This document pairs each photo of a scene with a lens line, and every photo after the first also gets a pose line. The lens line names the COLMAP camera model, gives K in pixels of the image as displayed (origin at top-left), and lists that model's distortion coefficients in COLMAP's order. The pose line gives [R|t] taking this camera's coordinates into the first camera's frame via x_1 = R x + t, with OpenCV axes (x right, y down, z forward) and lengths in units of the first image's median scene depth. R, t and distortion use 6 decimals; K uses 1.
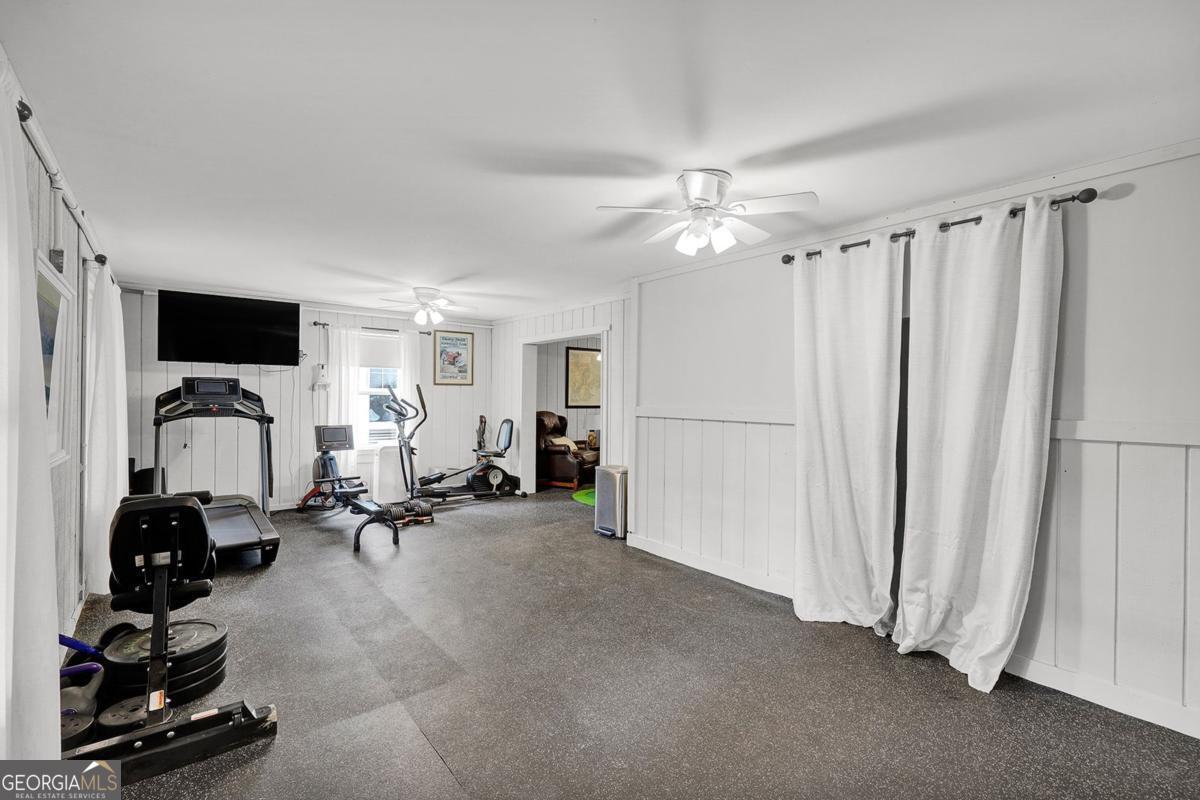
lens RADIAL K [[522.3, 0, 600.0], [0, 522.3, 400.0], [0, 0, 1]] dist [0.000851, 0.000070]
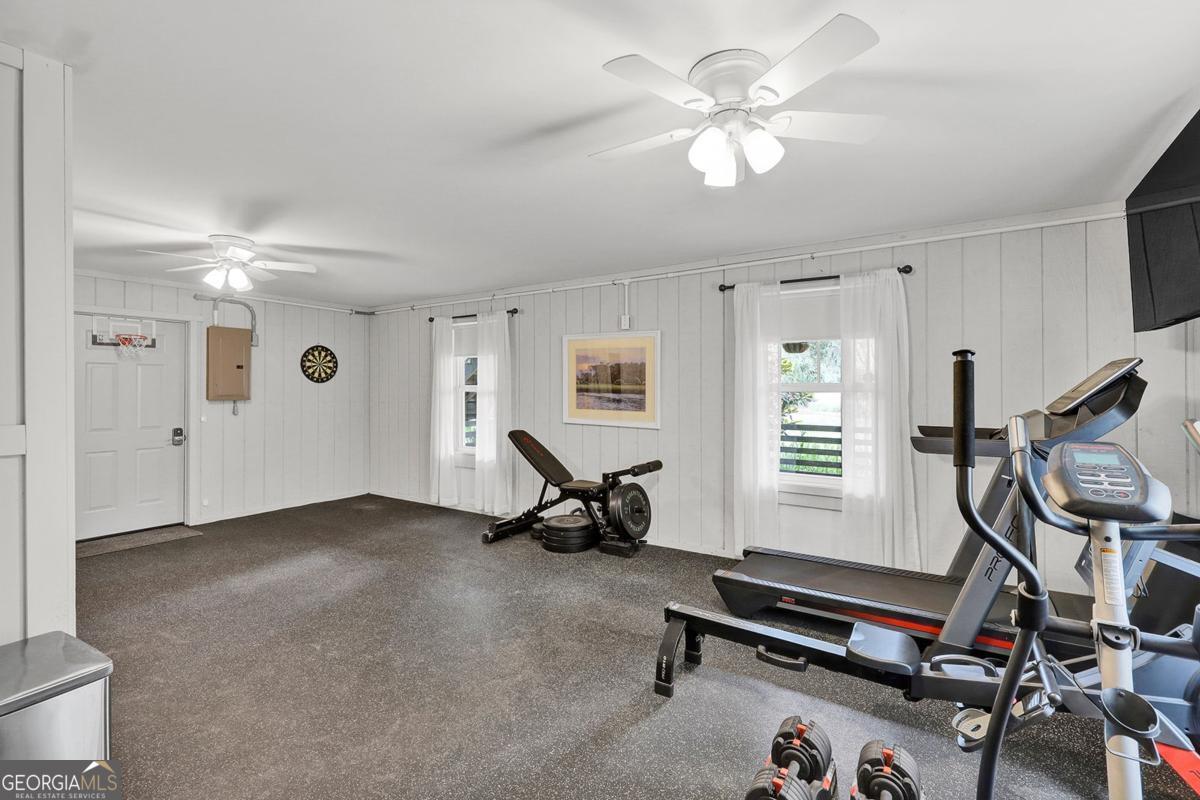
lens RADIAL K [[522.3, 0, 600.0], [0, 522.3, 400.0], [0, 0, 1]] dist [0.000851, 0.000070]
pose [[-0.949462, 0.000042, -0.313881, -0.208173], [-0.004115, 0.999912, 0.012584, -0.010223], [0.313854, 0.013240, -0.949379, 1.706540]]
